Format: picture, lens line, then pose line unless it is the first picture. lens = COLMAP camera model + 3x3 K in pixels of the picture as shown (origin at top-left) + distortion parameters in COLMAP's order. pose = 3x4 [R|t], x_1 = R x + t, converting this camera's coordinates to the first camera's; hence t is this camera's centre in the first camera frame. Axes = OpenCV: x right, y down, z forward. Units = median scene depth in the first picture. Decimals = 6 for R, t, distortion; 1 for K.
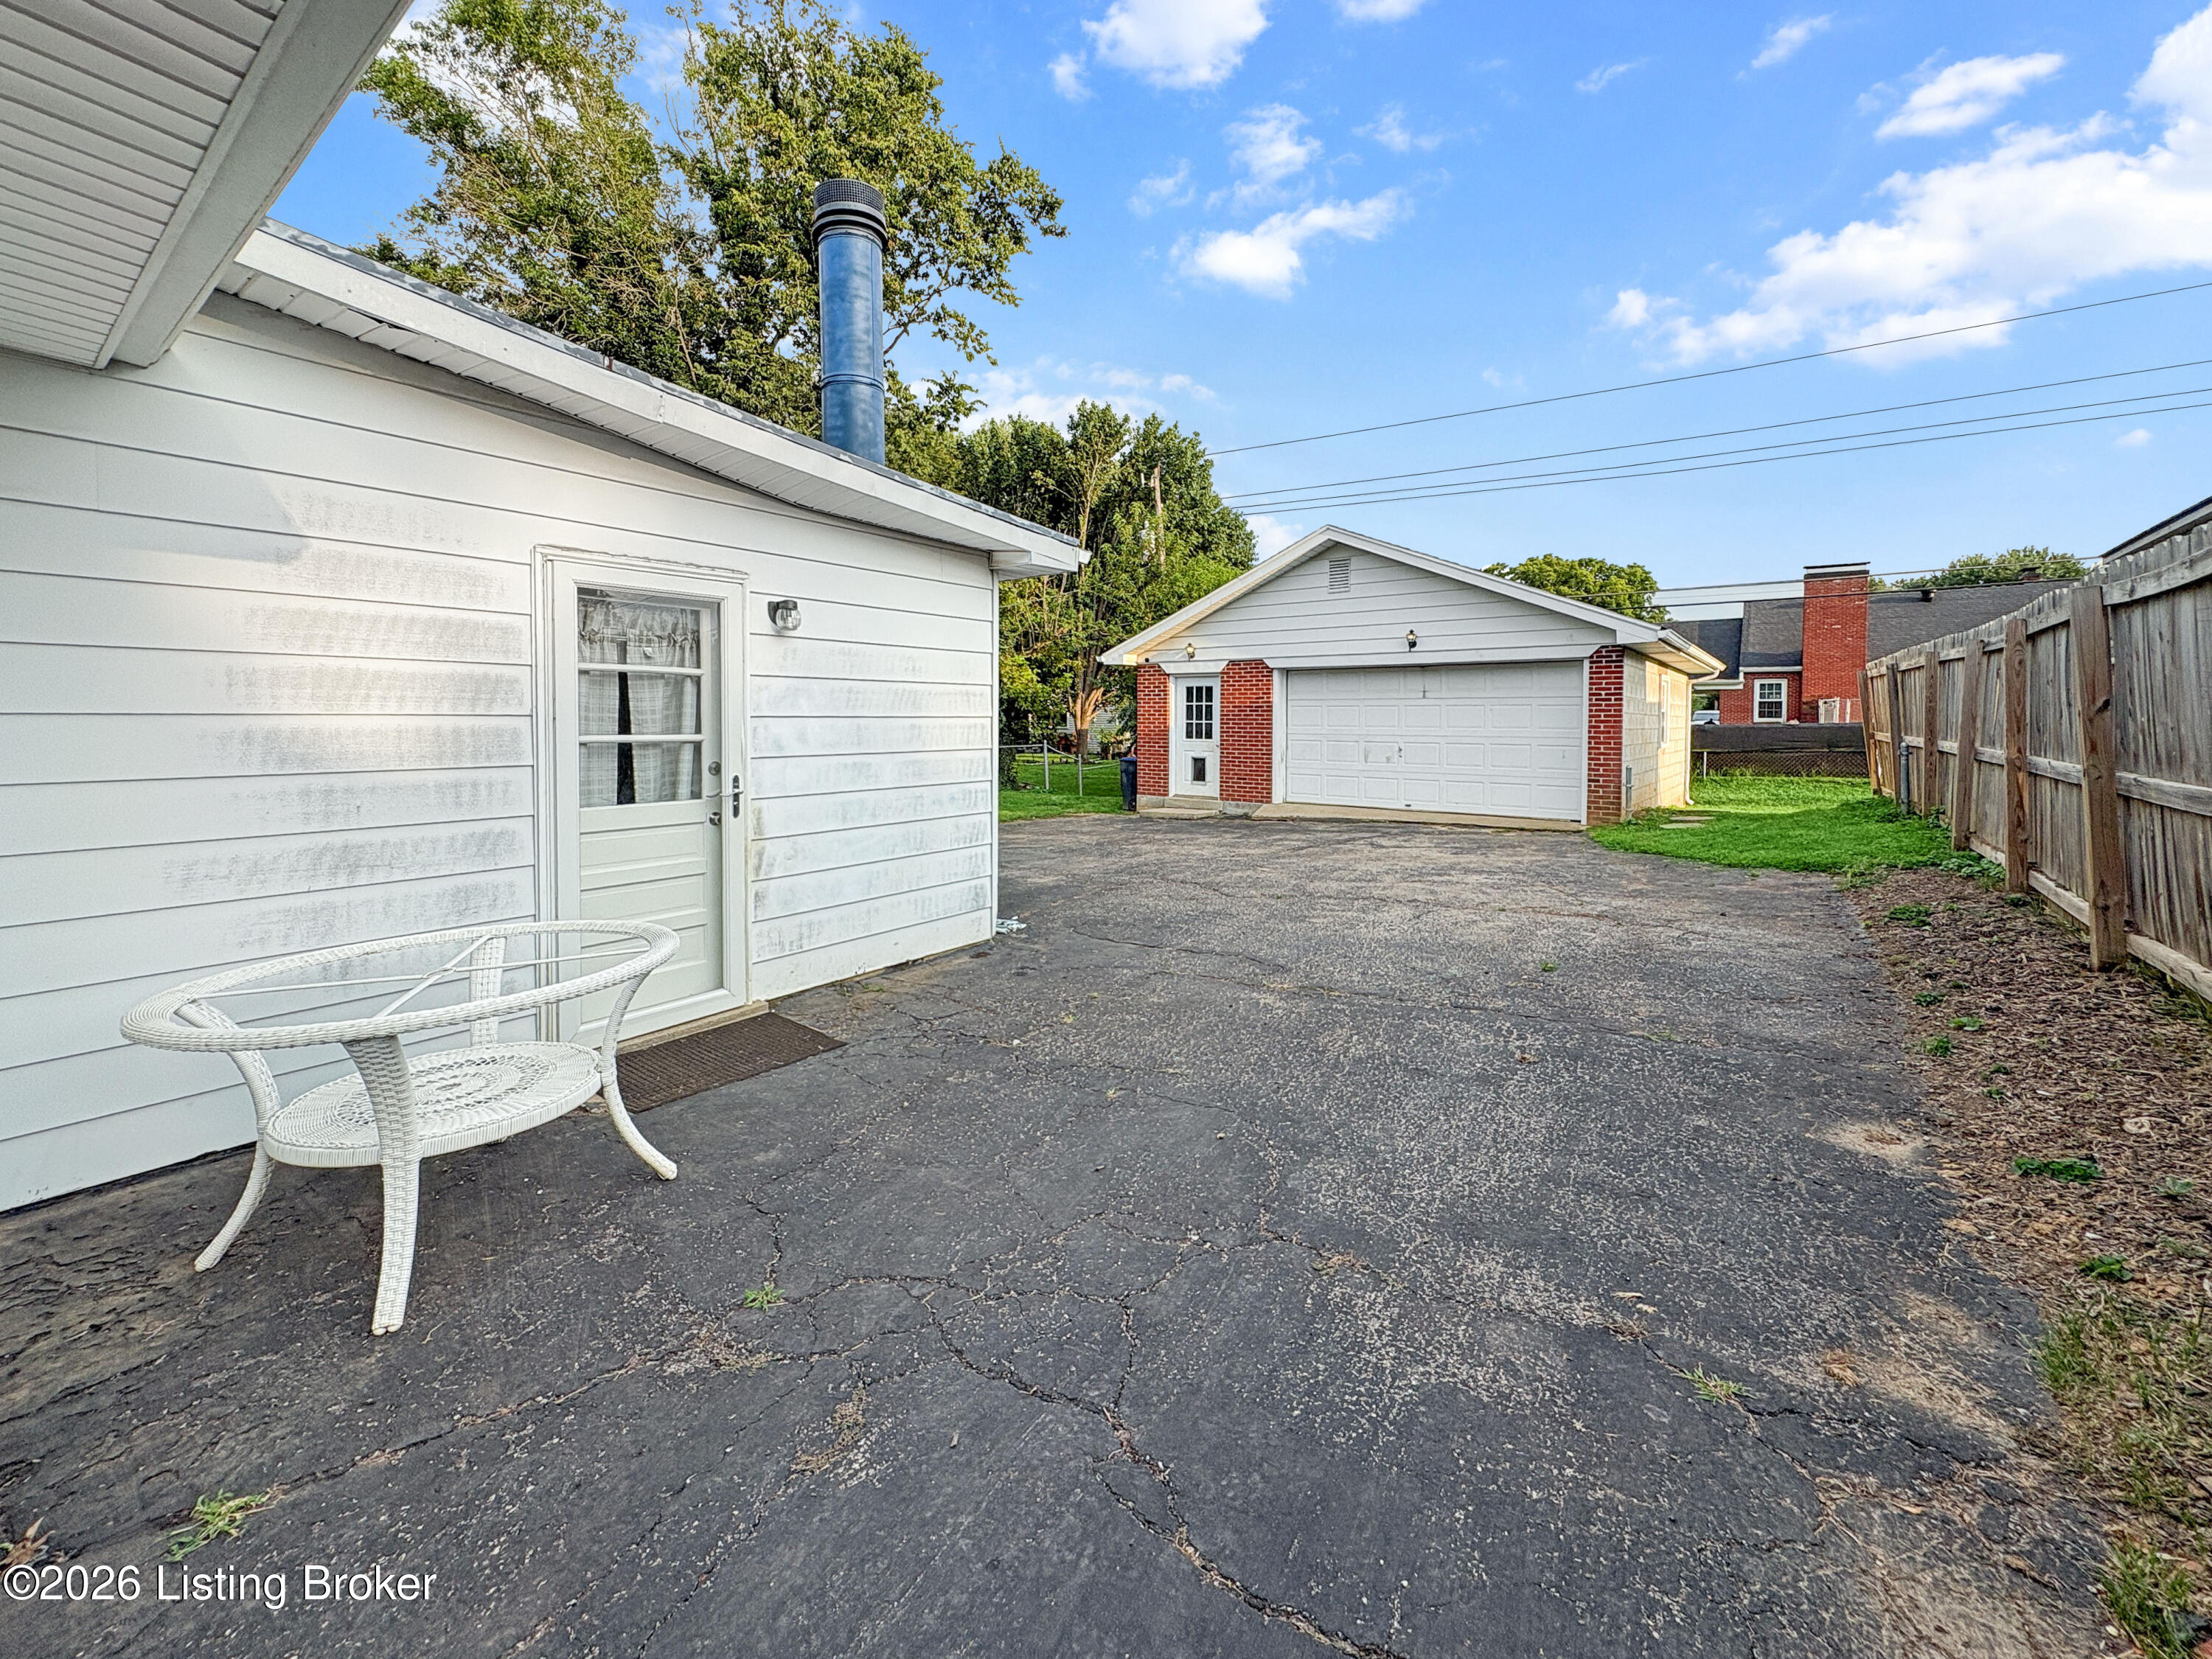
lens RADIAL K [[897.1, 0, 1080.0], [0, 897.1, 803.2], [0, 0, 1]] dist [0.000302, 0.000009]
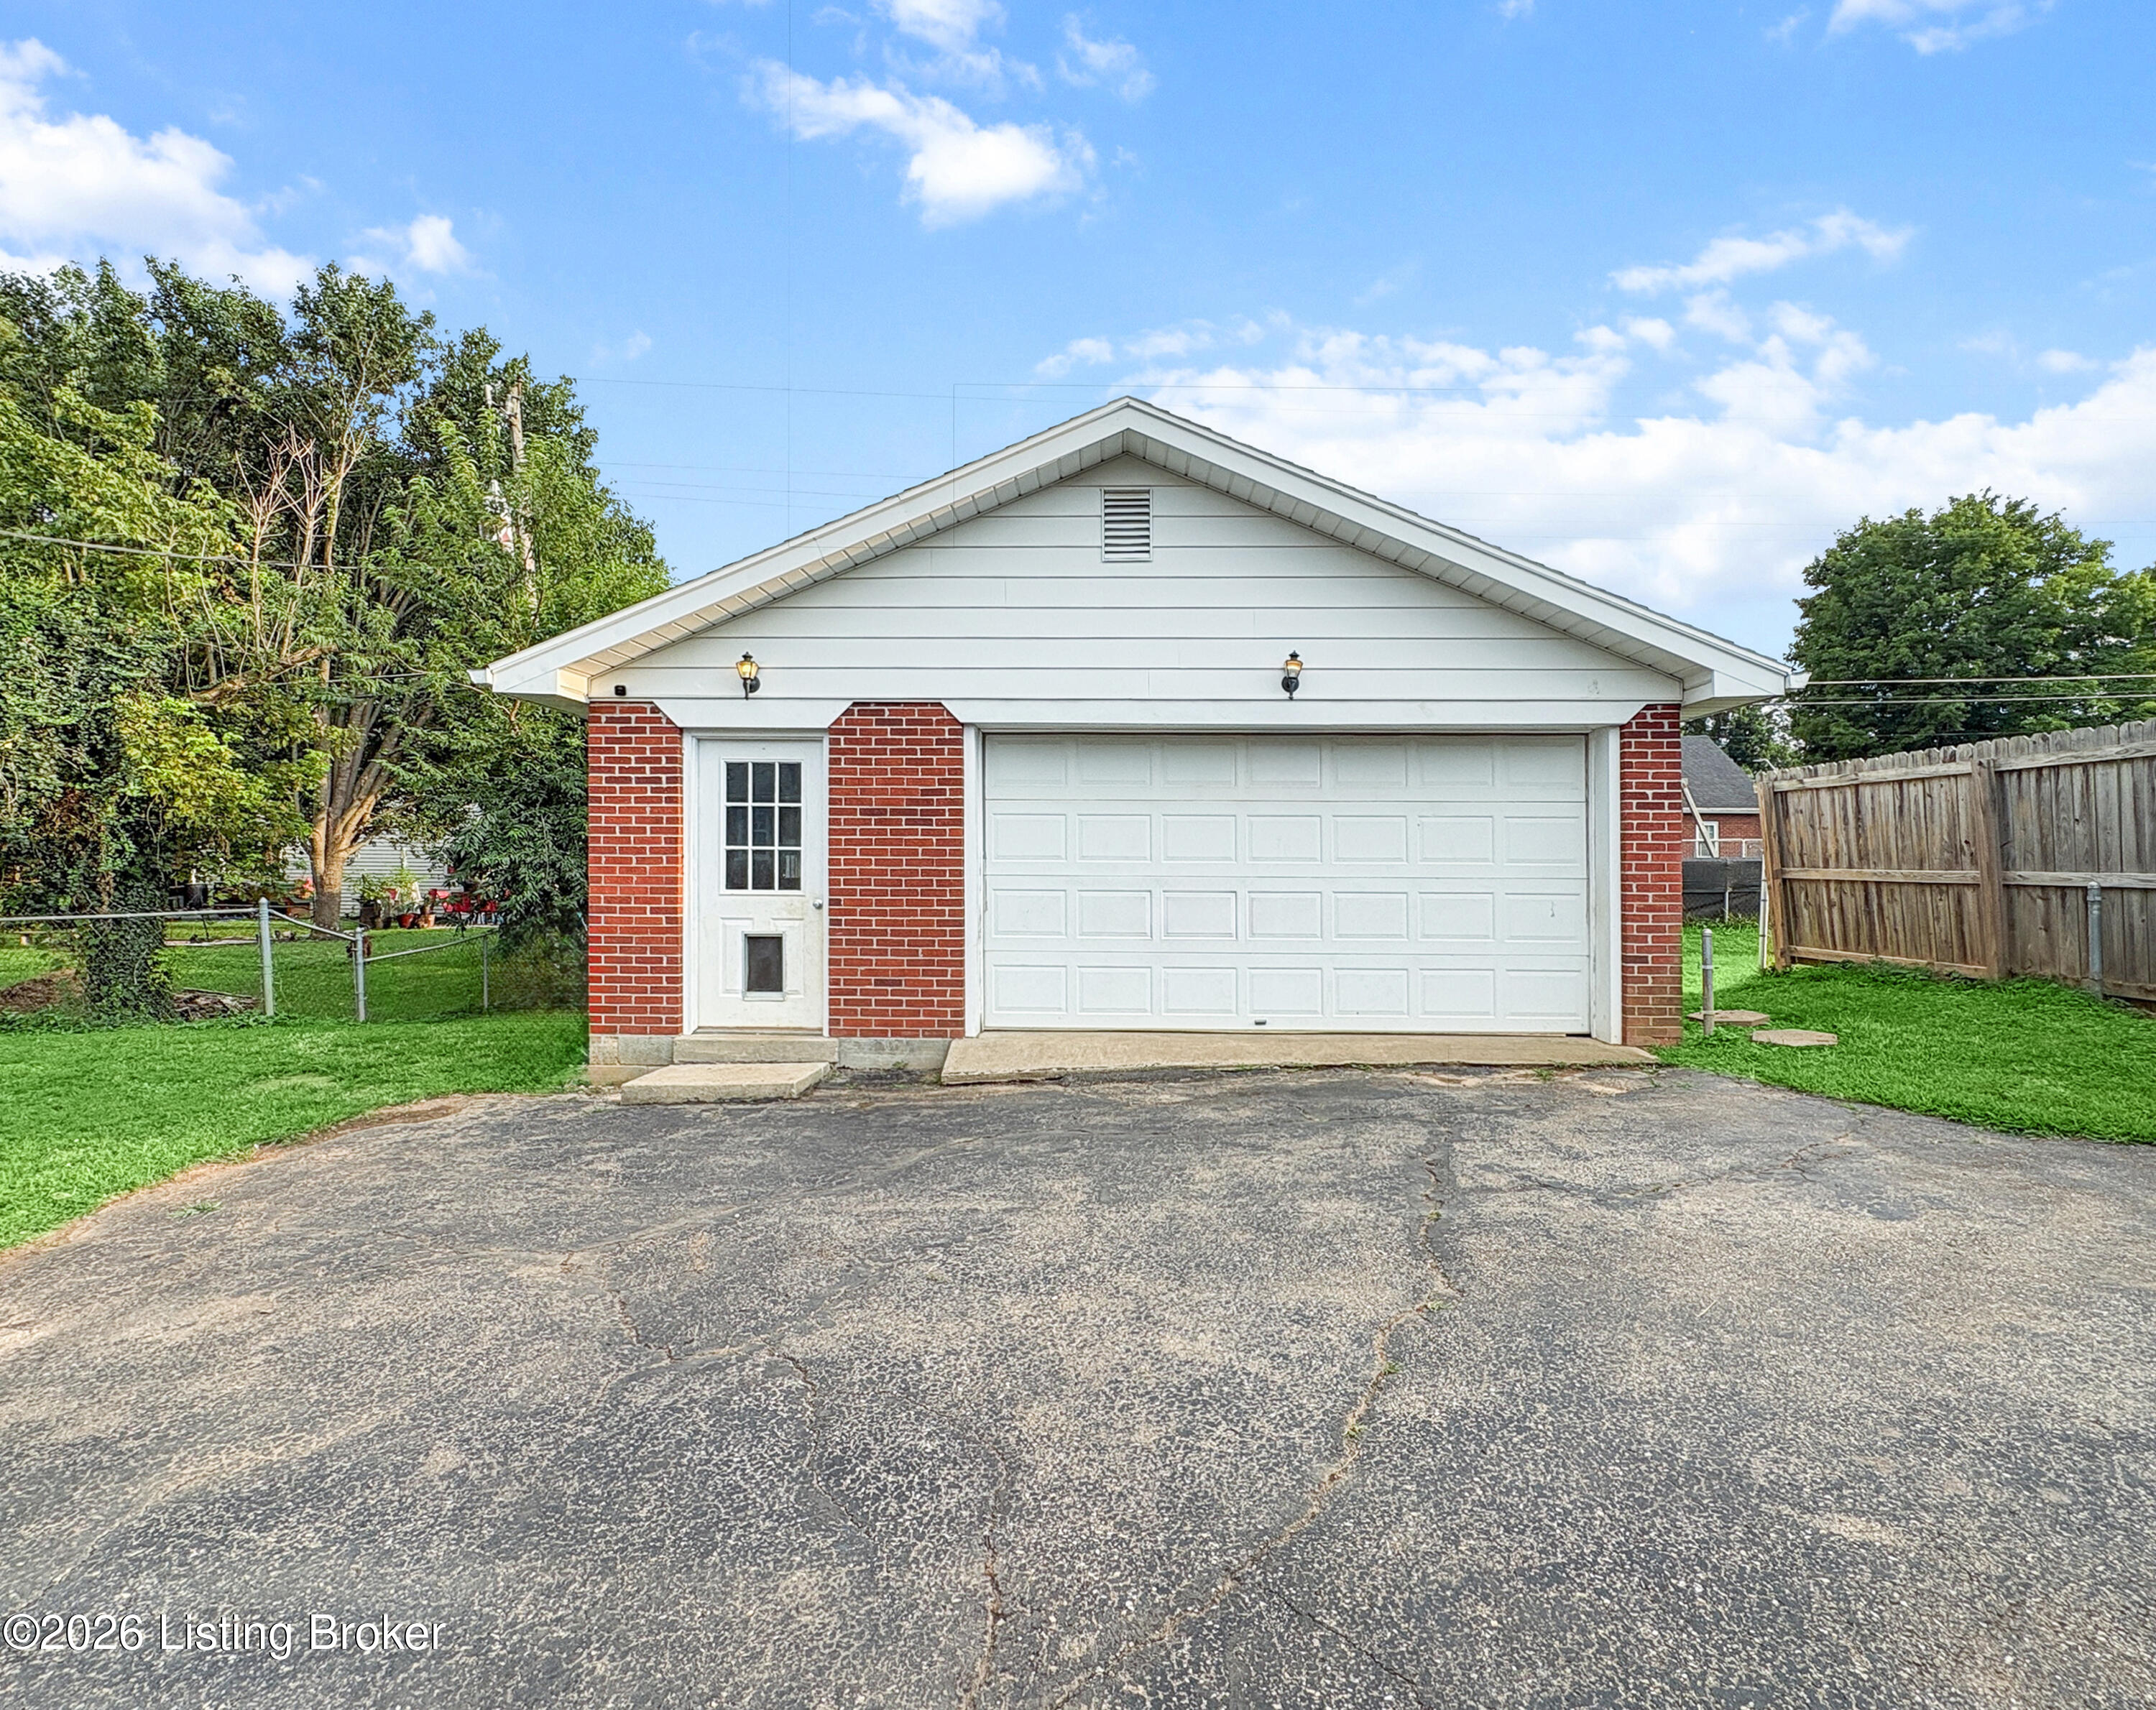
lens RADIAL K [[1093.6, 0, 1114.7], [0, 1093.6, 875.2], [0, 0, 1]] dist [0.000997, 0.000600]
pose [[0.797329, -0.003422, 0.603535, -0.041982], [0.053986, 0.996380, -0.065672, -0.036211], [-0.601125, 0.084945, 0.794628, 0.499859]]
